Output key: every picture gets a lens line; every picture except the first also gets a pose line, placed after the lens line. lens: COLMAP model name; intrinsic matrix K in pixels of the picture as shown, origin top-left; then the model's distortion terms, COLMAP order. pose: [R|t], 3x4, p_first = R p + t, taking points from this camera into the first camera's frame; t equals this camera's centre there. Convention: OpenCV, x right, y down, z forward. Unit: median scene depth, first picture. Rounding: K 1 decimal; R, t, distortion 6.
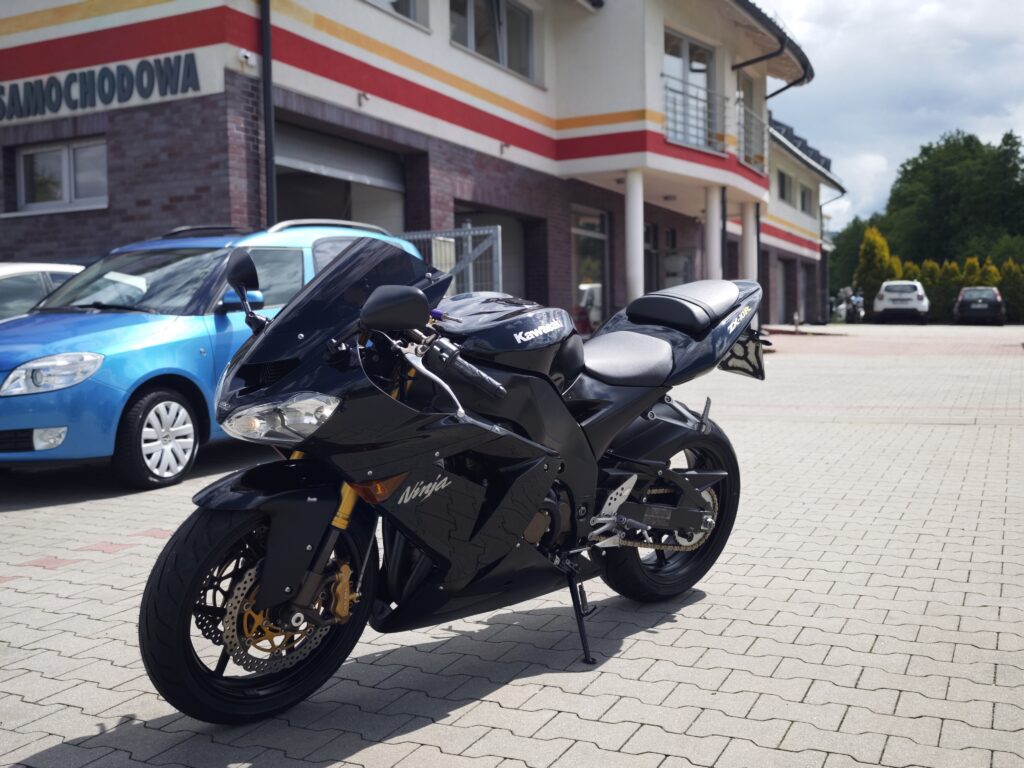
lens RADIAL K [[1035.4, 0, 512.0], [0, 1035.4, 384.0], [0, 0, 1]] dist [0.016244, -0.019512]
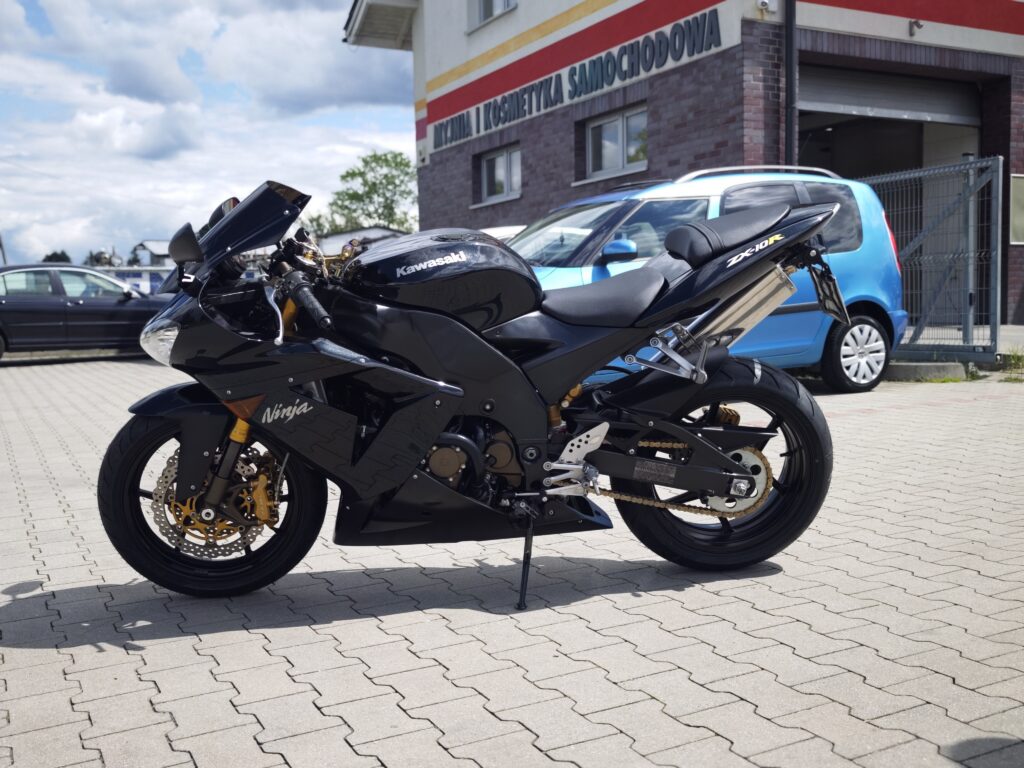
lens RADIAL K [[1030.4, 0, 511.4], [0, 1030.4, 406.6], [0, 0, 1]] dist [0.013014, 0.011885]
pose [[0.803442, 0.061142, -0.592236, 0.152159], [-0.024369, 0.997257, 0.069897, 0.002941], [0.594885, -0.041726, 0.802727, 0.054365]]
